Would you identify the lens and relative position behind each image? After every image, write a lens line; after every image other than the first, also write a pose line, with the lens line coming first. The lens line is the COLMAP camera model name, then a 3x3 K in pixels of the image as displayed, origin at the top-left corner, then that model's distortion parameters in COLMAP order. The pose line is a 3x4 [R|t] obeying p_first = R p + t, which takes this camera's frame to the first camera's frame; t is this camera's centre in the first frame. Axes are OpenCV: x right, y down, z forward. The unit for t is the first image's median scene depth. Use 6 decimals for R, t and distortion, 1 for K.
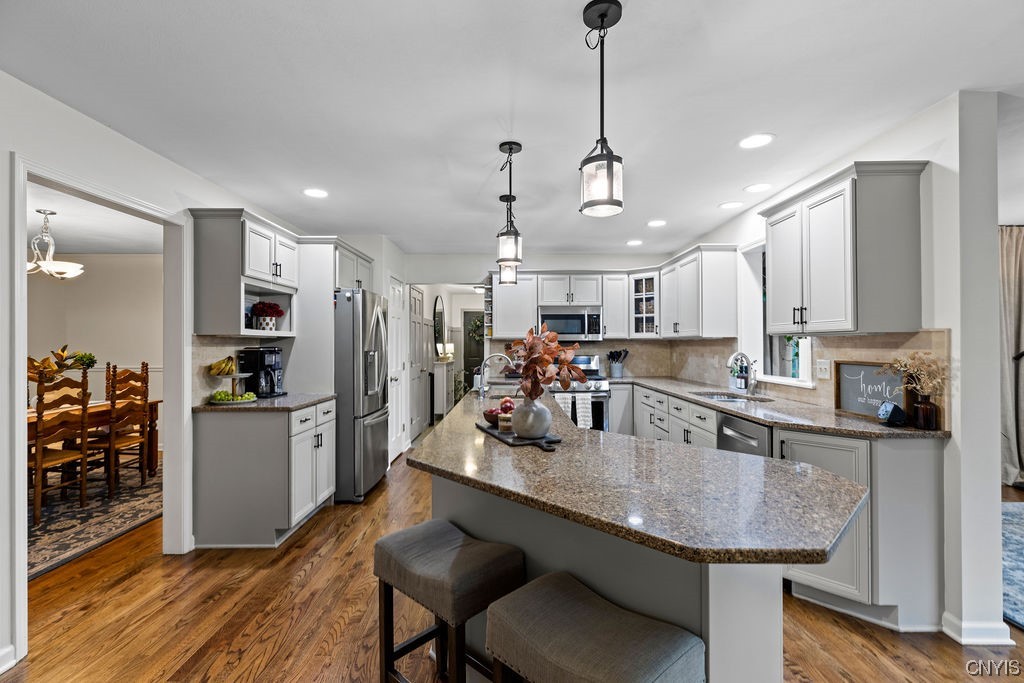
lens RADIAL K [[456.5, 0, 511.3], [0, 456.5, 339.5], [0, 0, 1]] dist [0.000709, 0.000161]
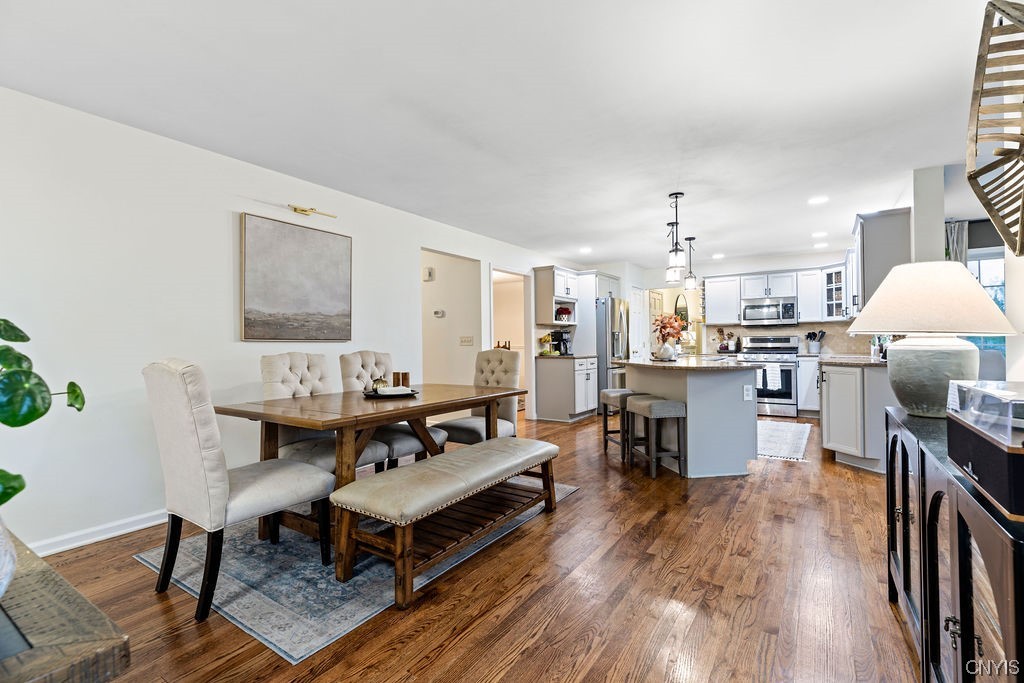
lens RADIAL K [[466.5, 0, 508.8], [0, 466.5, 338.3], [0, 0, 1]] dist [0.000559, -0.000005]
pose [[0.826106, -0.011958, -0.563388, 0.397496], [0.012822, 0.999915, -0.002423, 0.052942], [0.563369, -0.005223, 0.826189, -0.786647]]
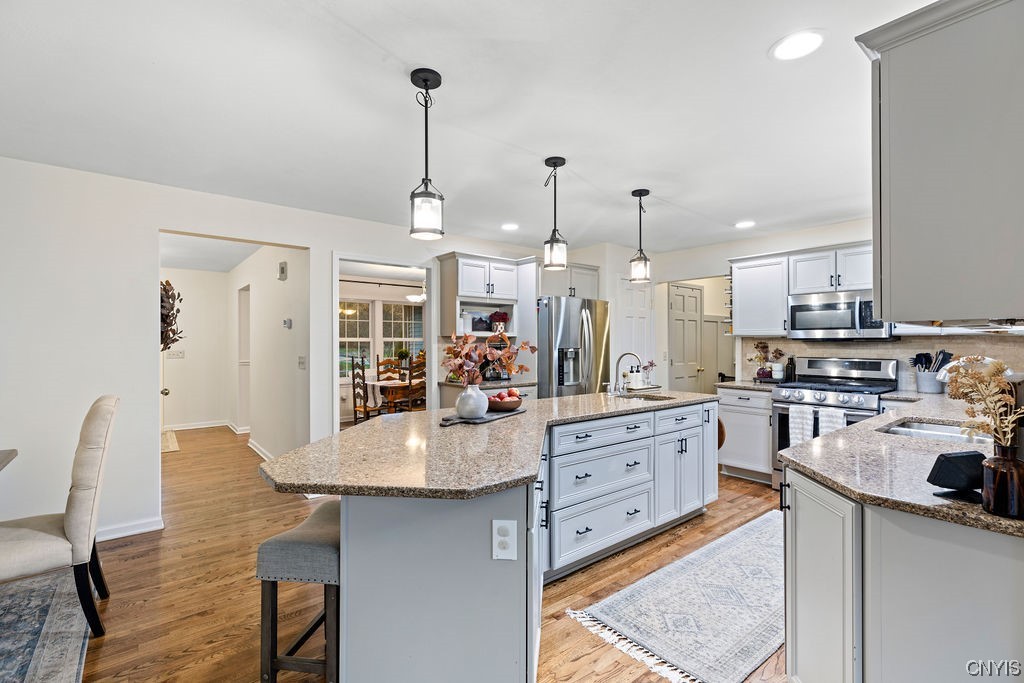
lens RADIAL K [[456.5, 0, 511.3], [0, 456.5, 339.5], [0, 0, 1]] dist [0.000709, 0.000161]
pose [[0.625870, -0.005949, -0.779904, 0.564744], [0.004675, 0.999982, -0.003876, 0.007856], [0.779913, -0.001220, 0.625887, 0.169742]]
